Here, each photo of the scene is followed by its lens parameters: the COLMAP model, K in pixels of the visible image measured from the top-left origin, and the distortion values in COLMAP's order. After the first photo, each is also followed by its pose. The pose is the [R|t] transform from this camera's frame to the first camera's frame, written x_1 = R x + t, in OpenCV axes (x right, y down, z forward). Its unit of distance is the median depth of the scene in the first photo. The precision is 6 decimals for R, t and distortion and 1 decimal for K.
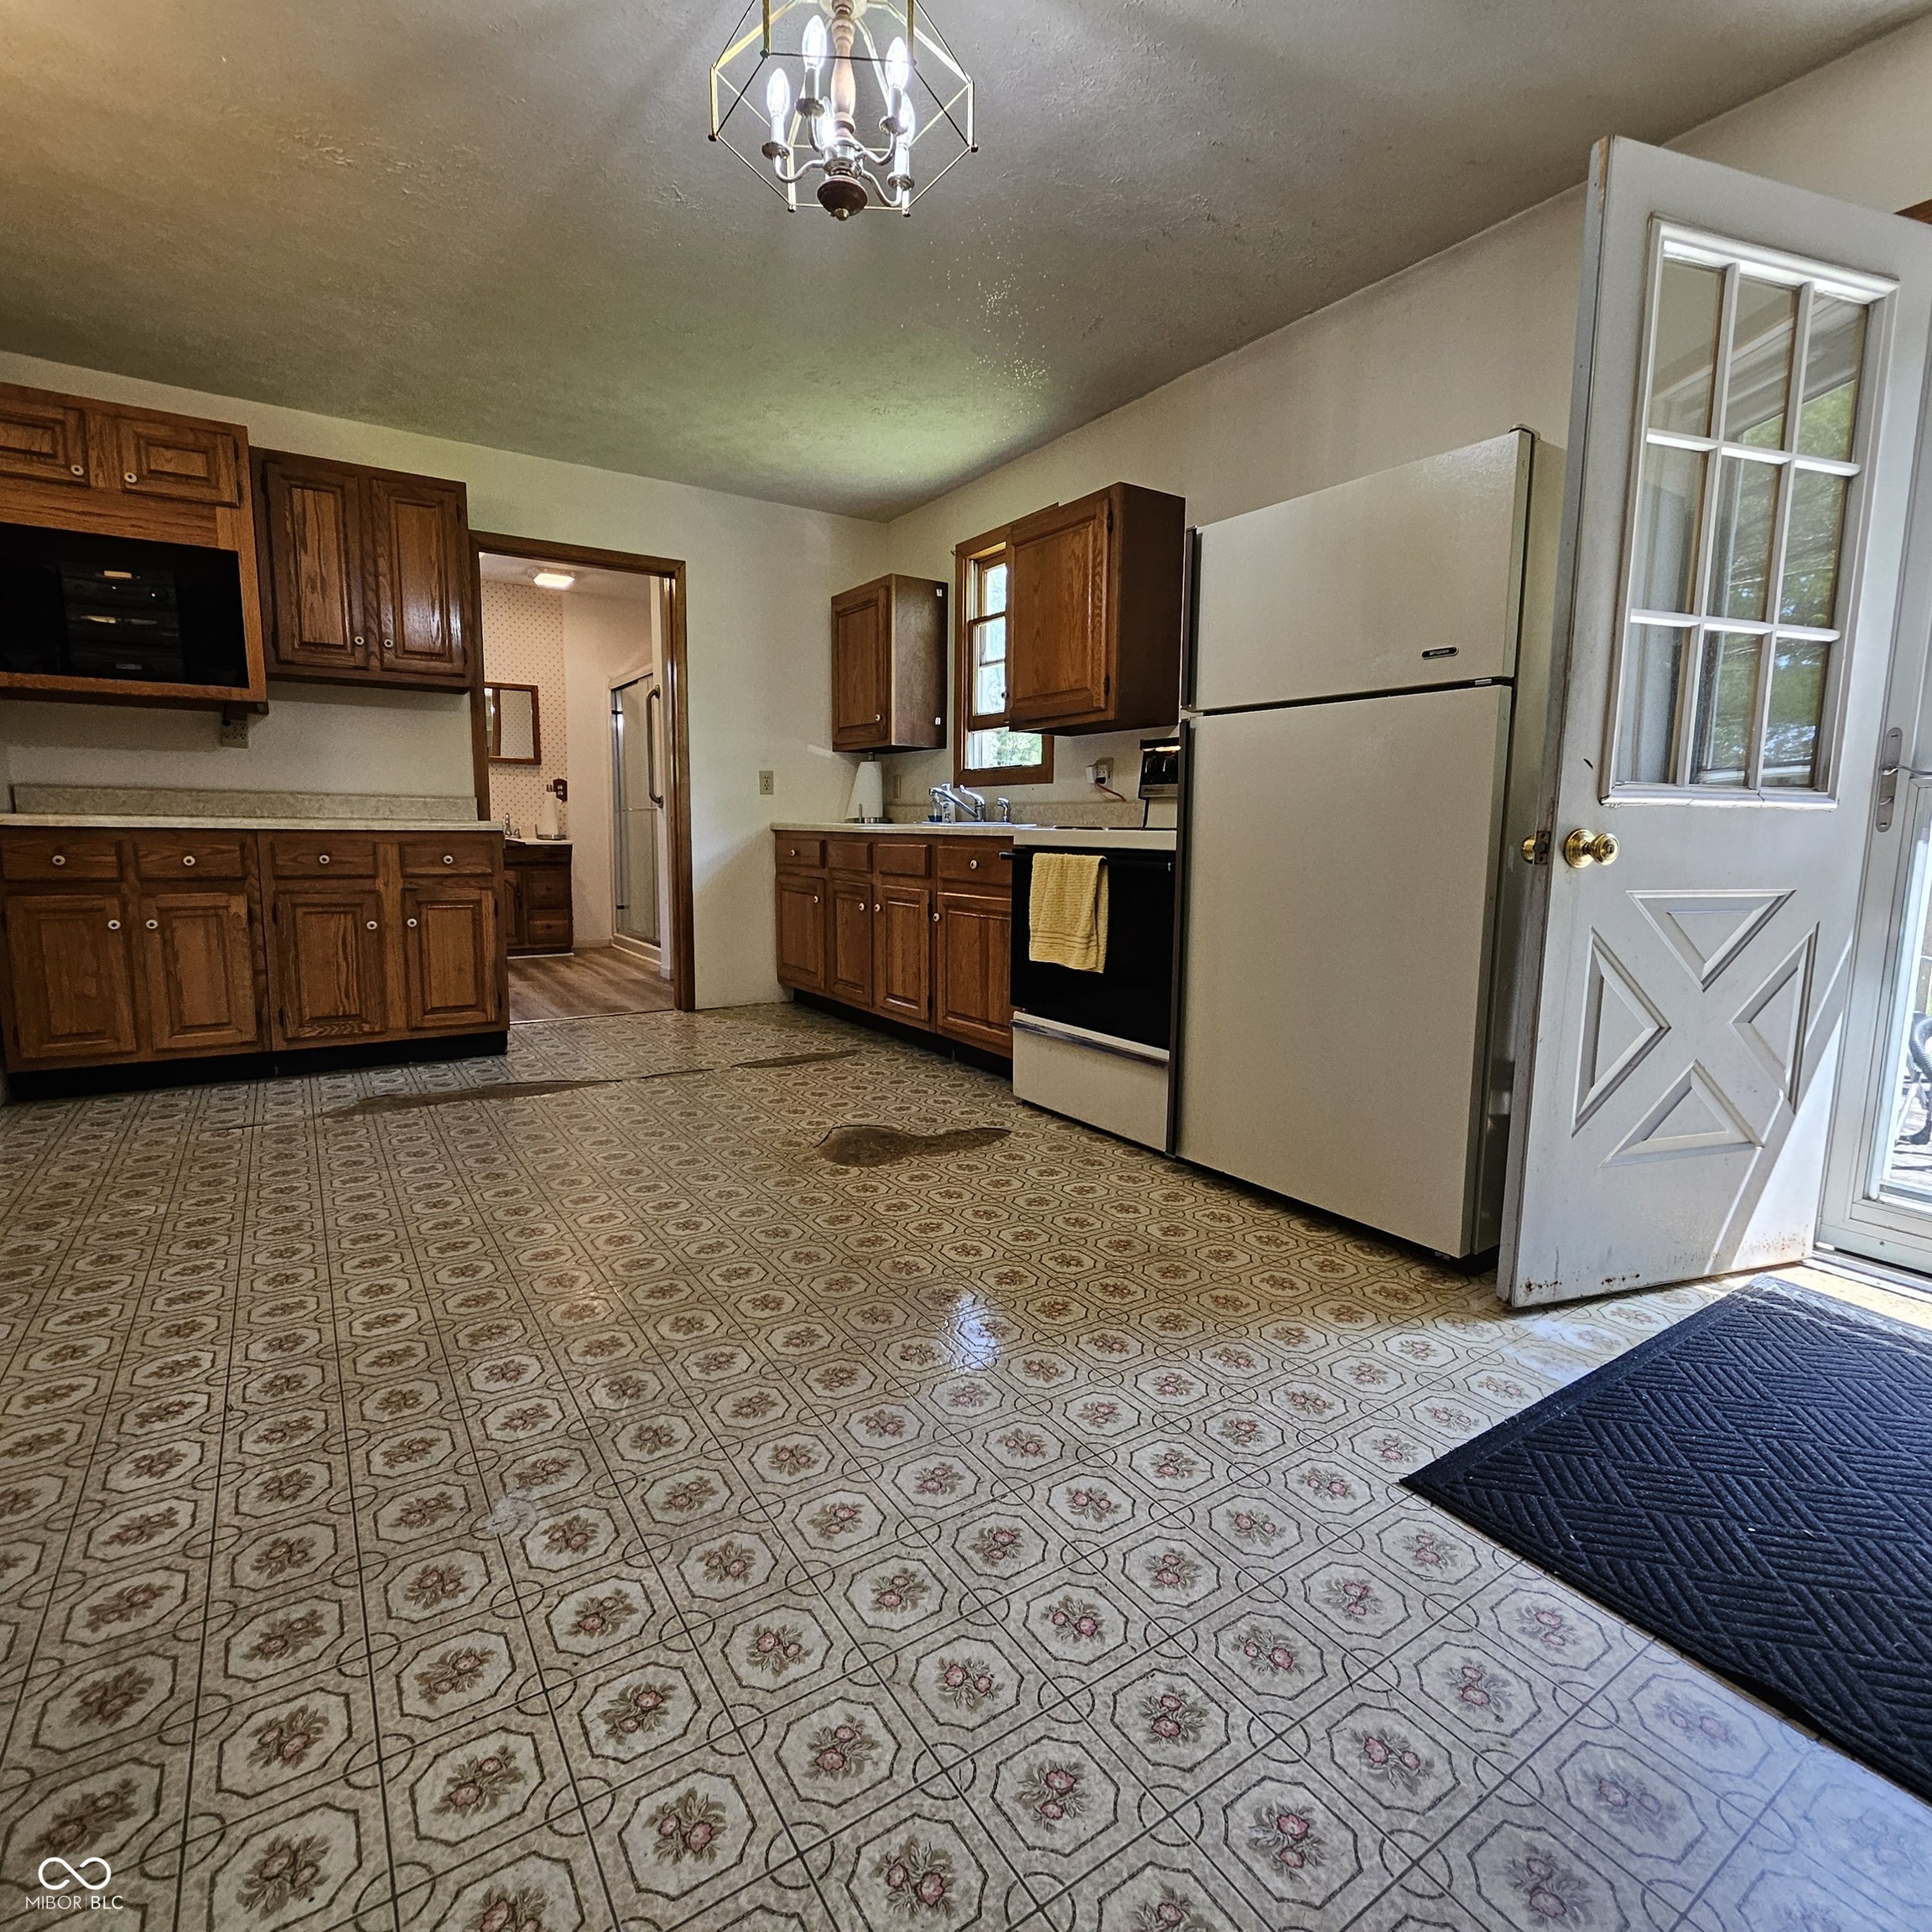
lens RADIAL K [[1017.5, 0, 971.0], [0, 1017.5, 963.0], [0, 0, 1]] dist [-0.002044, -0.002975]
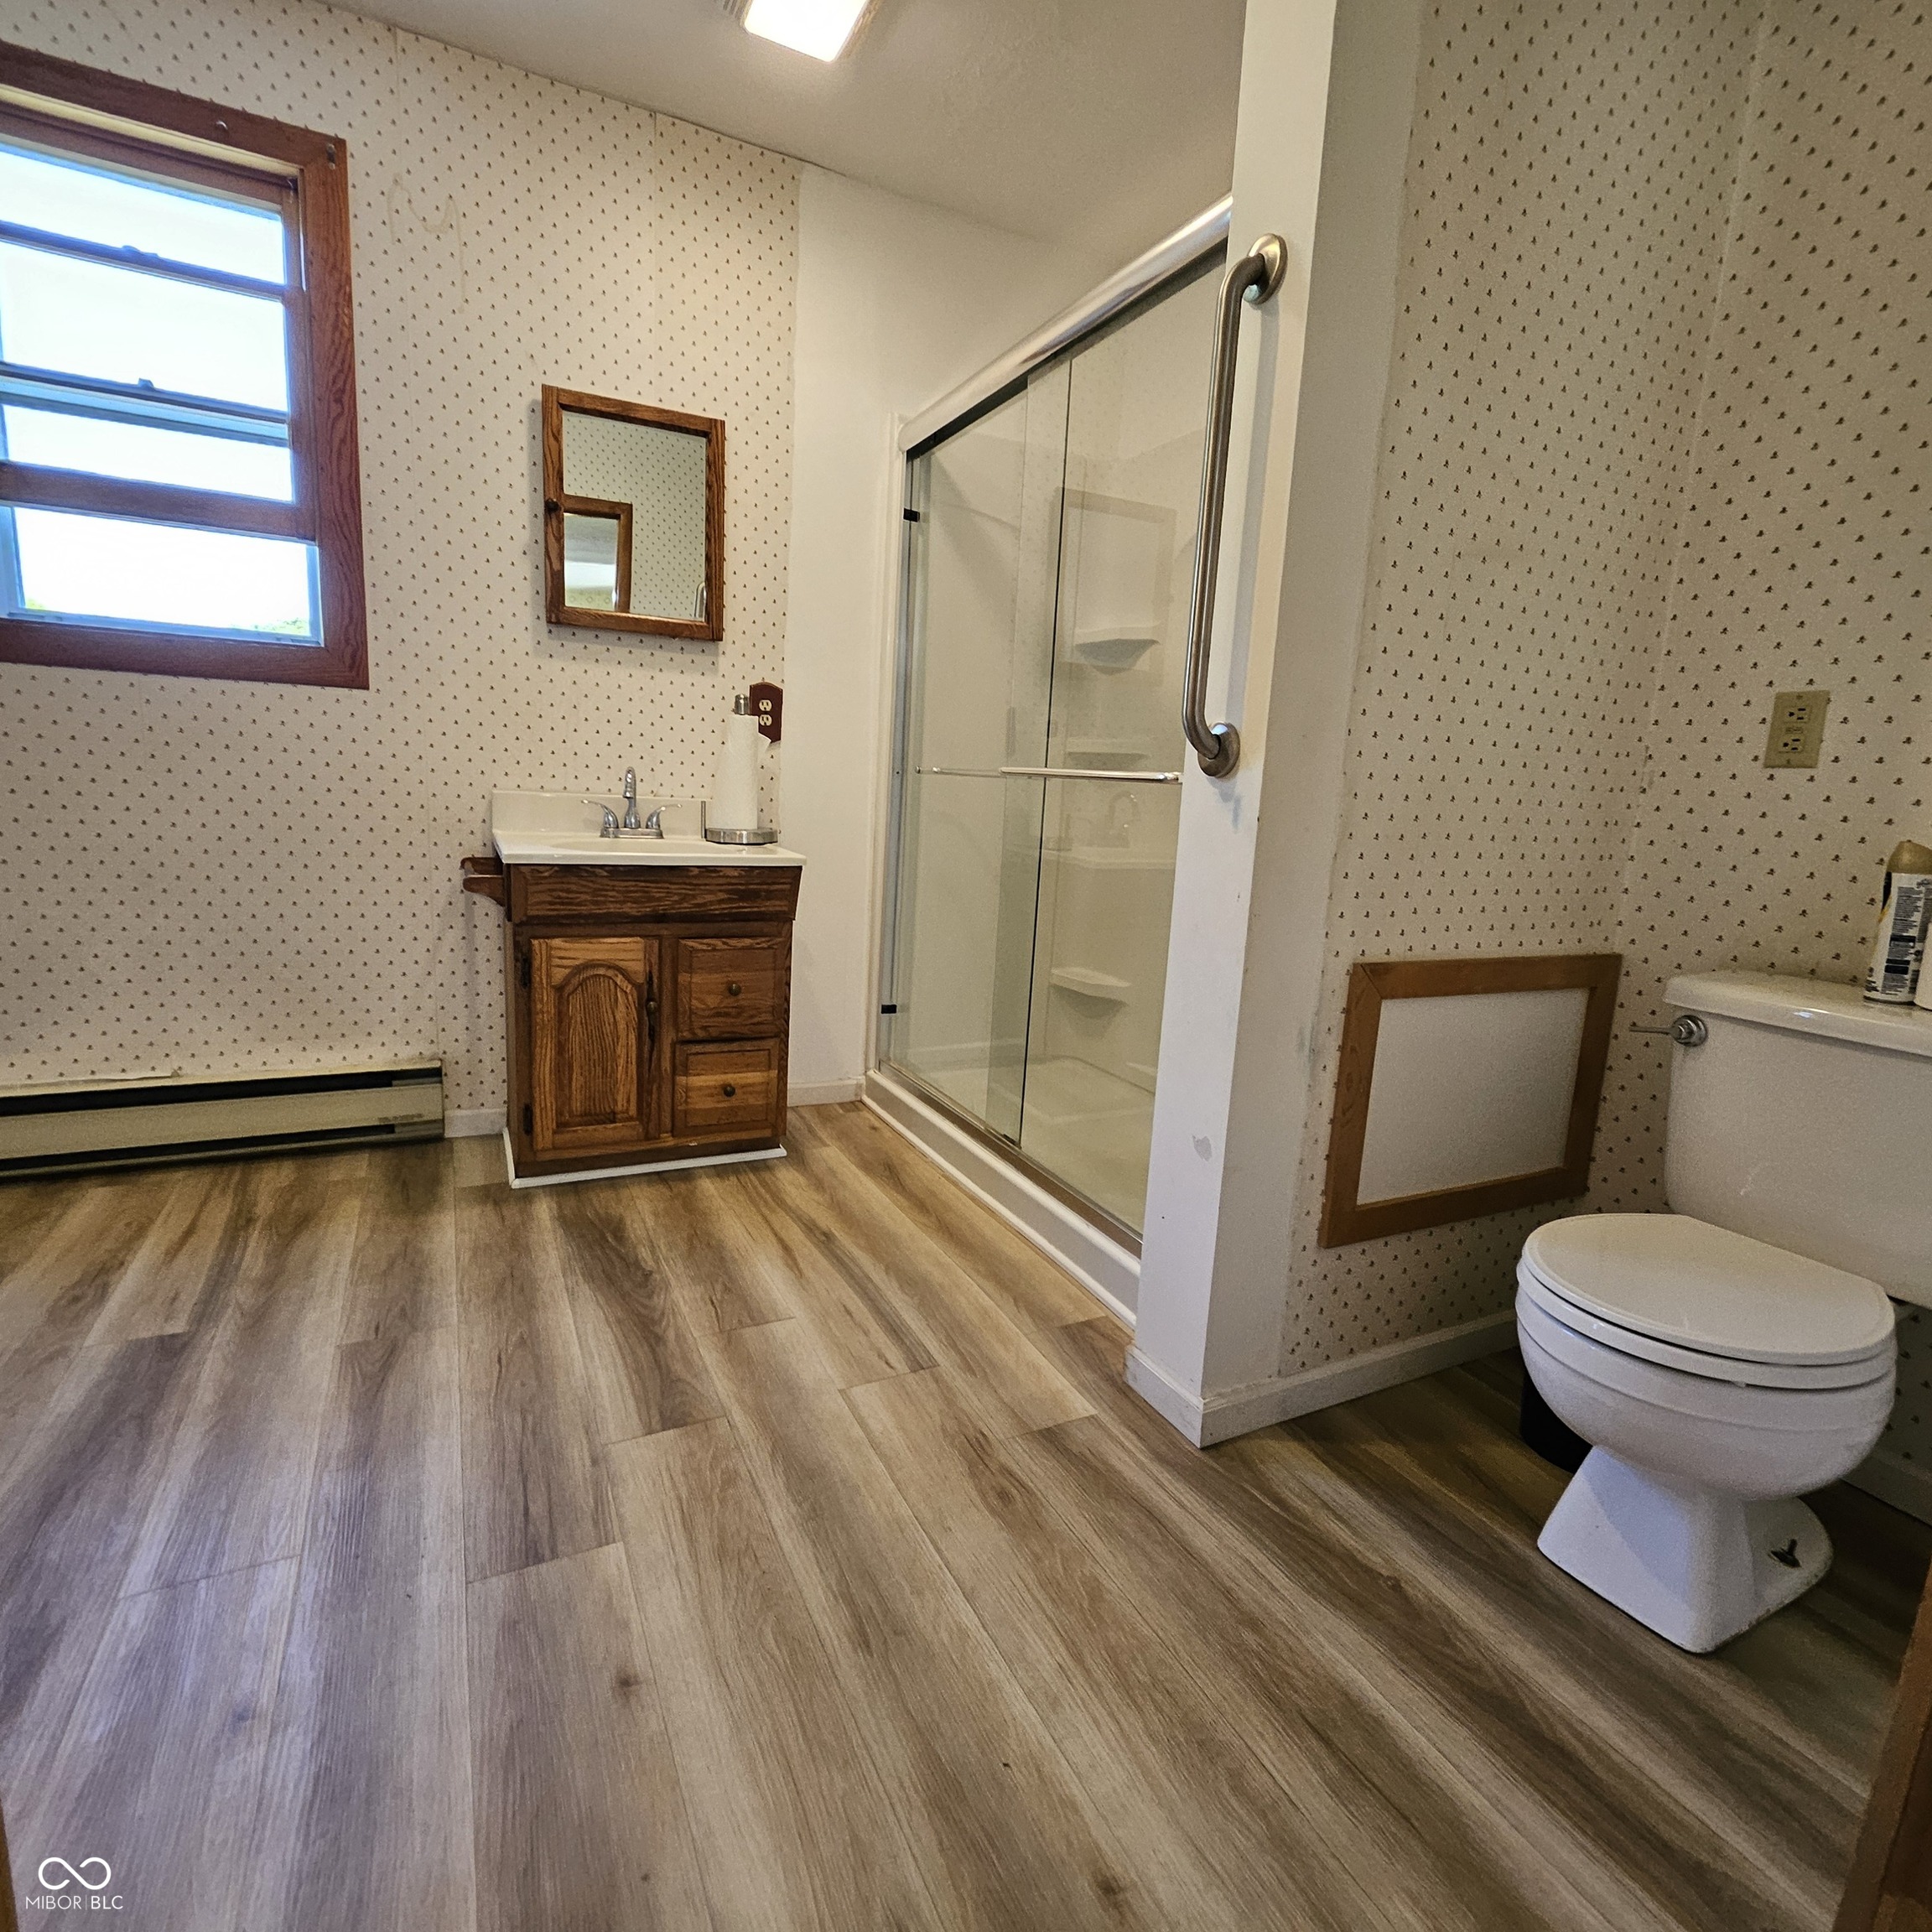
lens RADIAL K [[1017.5, 0, 969.2], [0, 1017.5, 954.8], [0, 0, 1]] dist [-0.002044, -0.002975]
pose [[0.992085, 0.061302, -0.109589, -0.588093], [-0.058316, 0.997840, 0.030250, -0.199187], [0.111206, -0.023620, 0.993517, 1.311039]]
